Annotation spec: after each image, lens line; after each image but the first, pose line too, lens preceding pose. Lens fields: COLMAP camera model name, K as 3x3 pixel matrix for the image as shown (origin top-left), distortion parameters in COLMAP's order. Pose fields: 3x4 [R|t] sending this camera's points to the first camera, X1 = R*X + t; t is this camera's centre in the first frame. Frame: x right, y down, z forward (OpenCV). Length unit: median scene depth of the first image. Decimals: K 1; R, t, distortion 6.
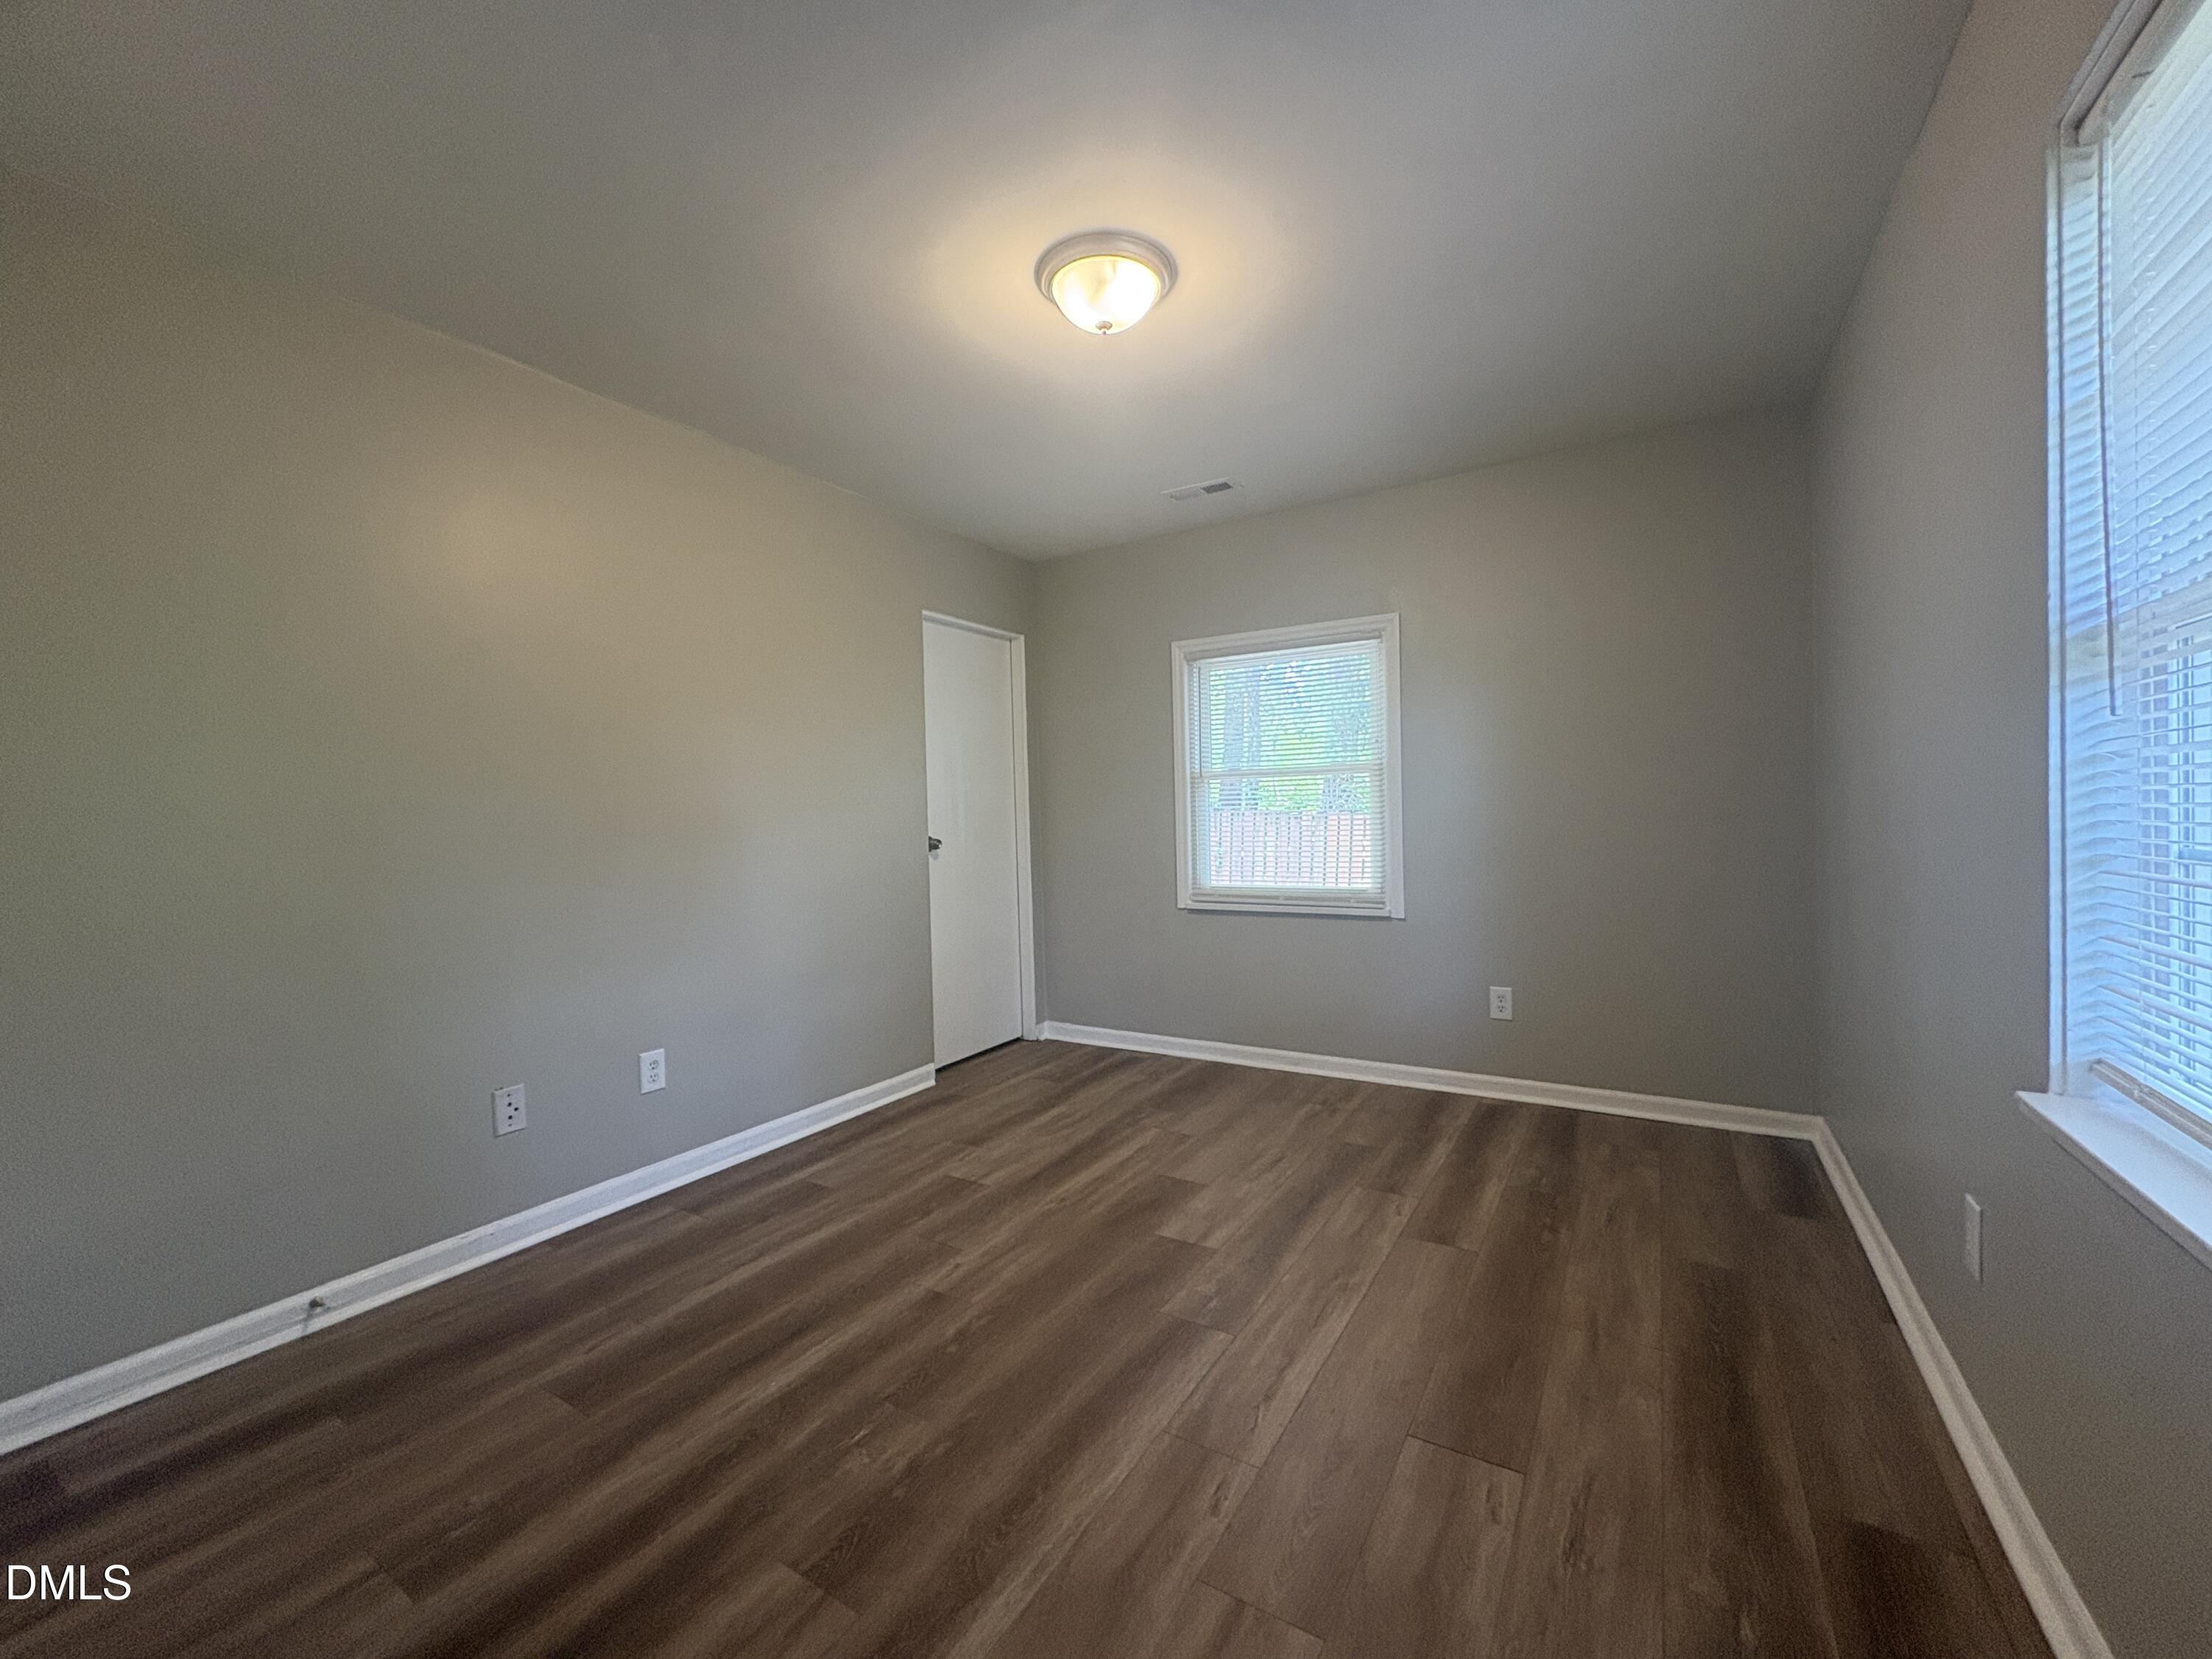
lens RADIAL K [[877.4, 0, 1106.0], [0, 877.4, 829.5], [0, 0, 1]] dist [0.000579, 0.000019]
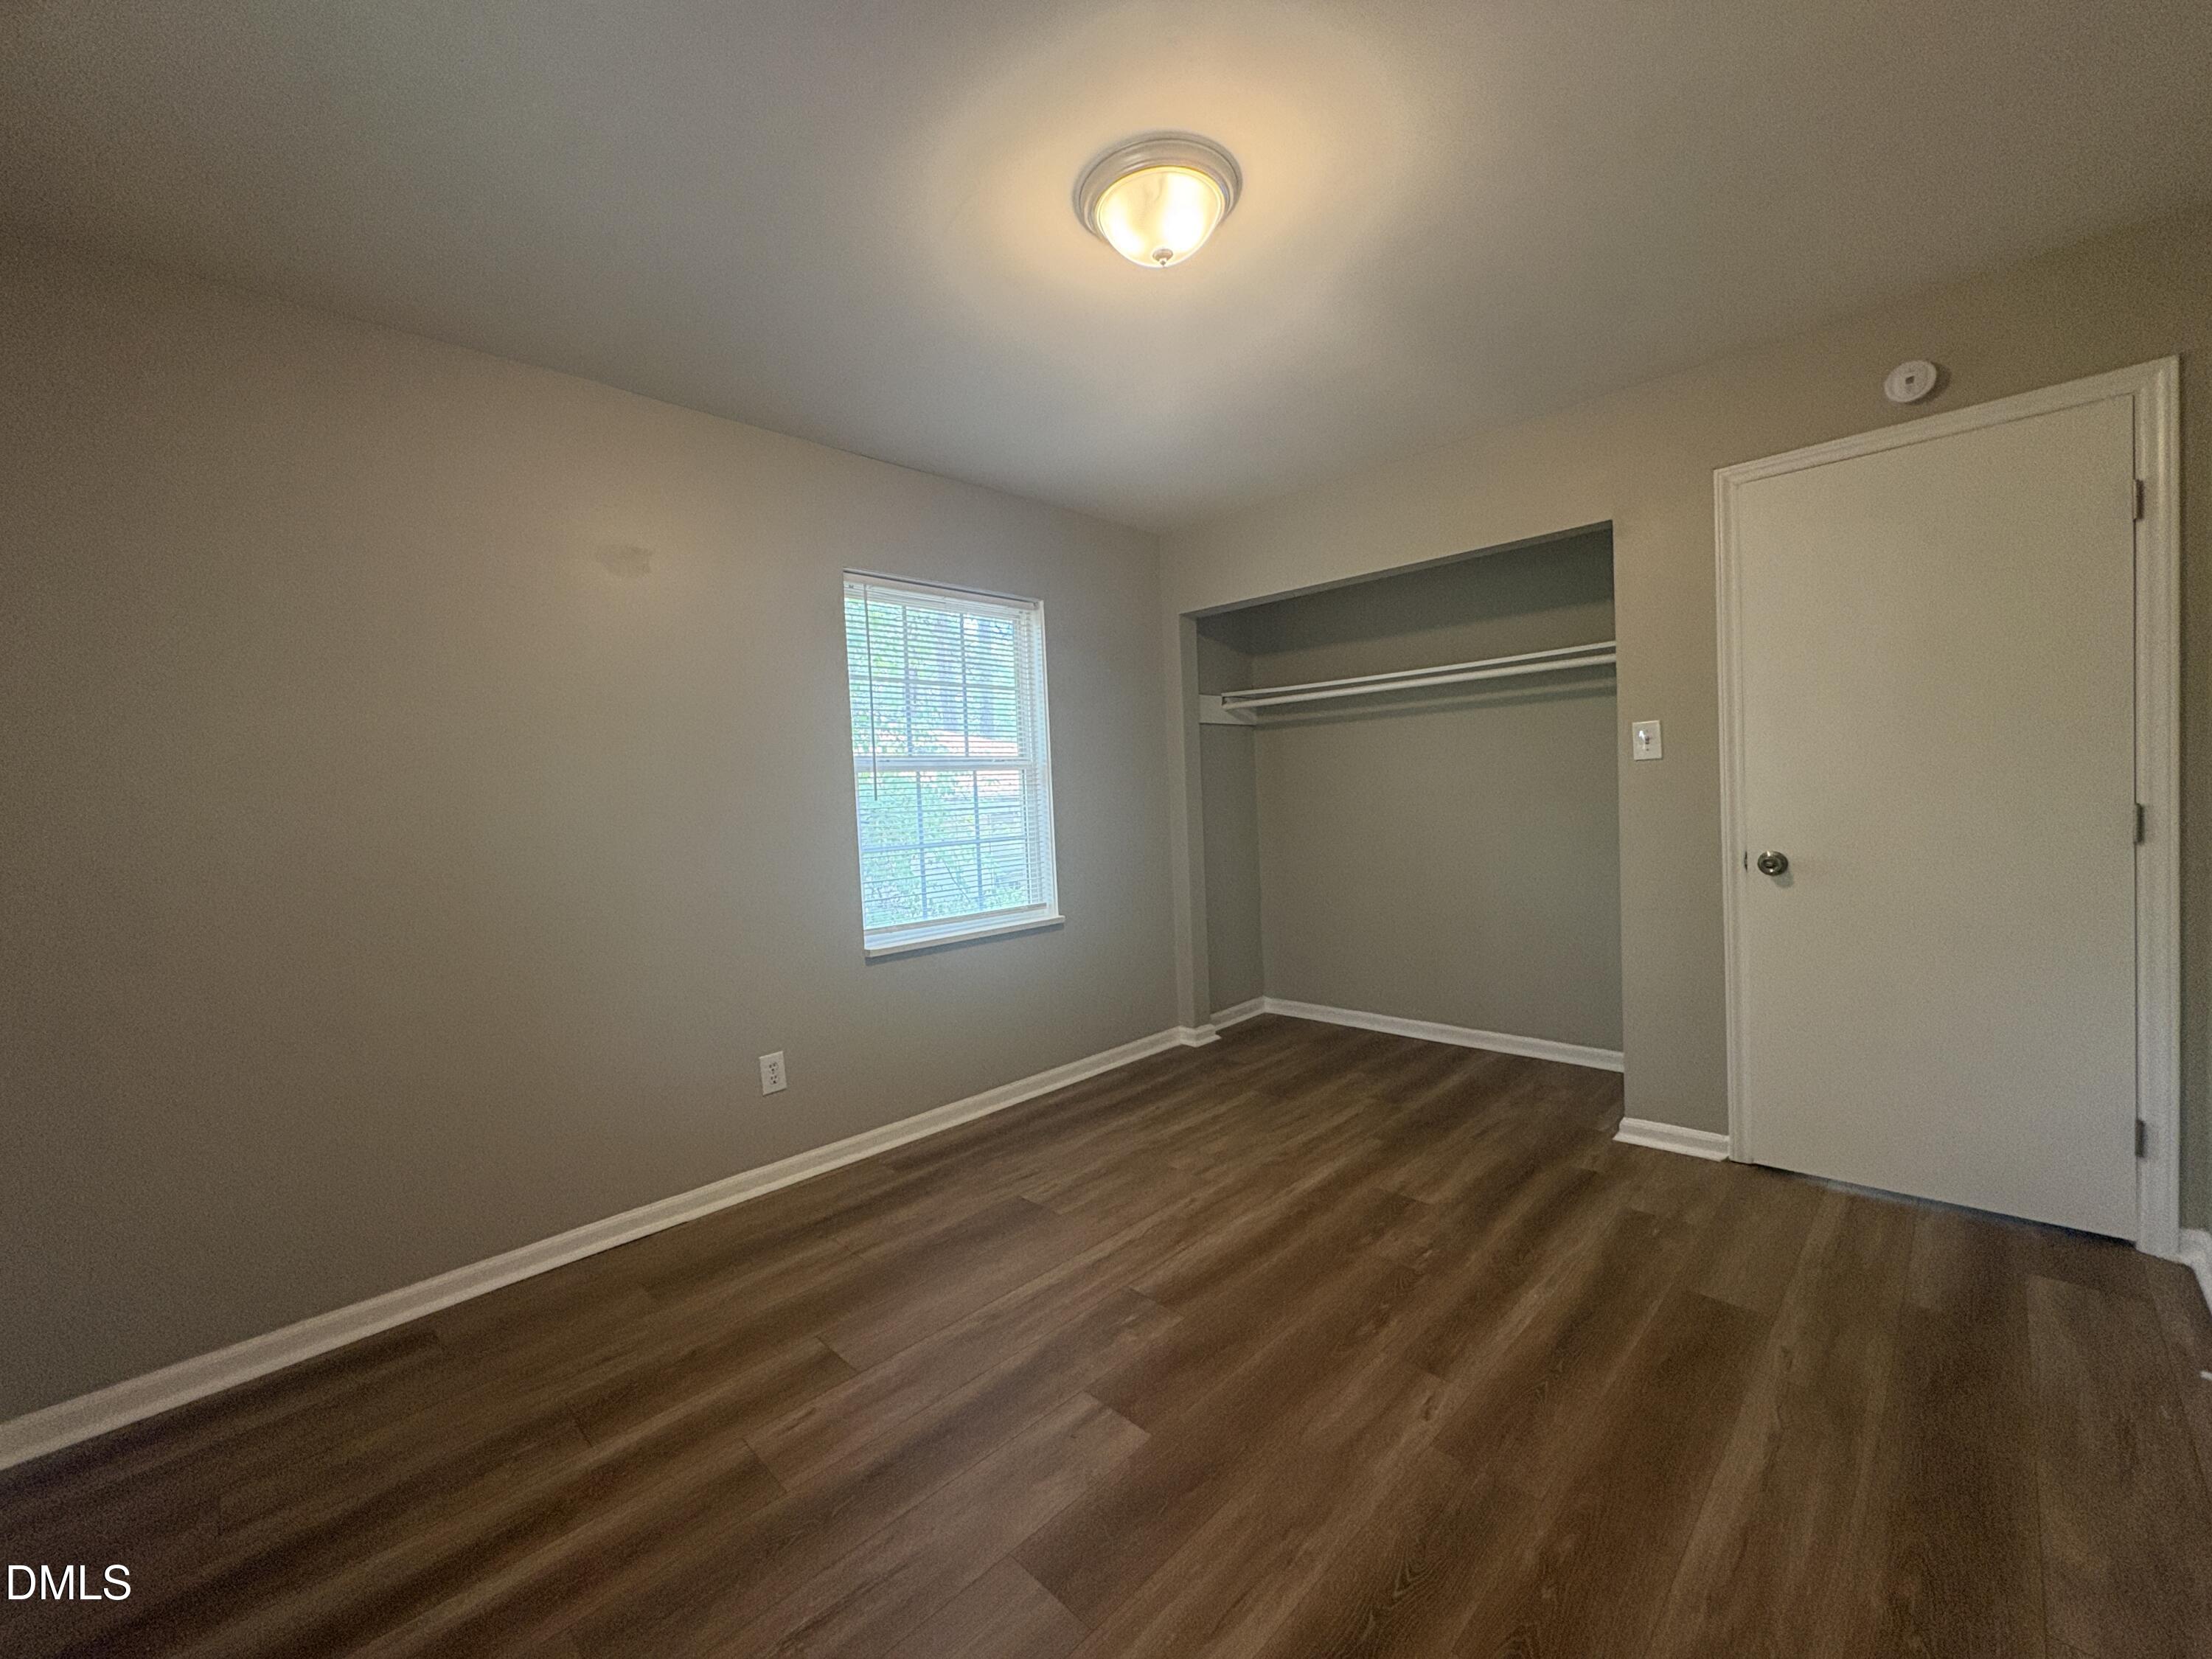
lens RADIAL K [[877.4, 0, 1106.0], [0, 877.4, 829.5], [0, 0, 1]] dist [0.000579, 0.000019]
pose [[-0.971067, 0.059573, 0.231257, -0.113537], [0.073872, 0.995823, 0.053662, -0.071327], [-0.227094, 0.069193, -0.971412, 1.885466]]
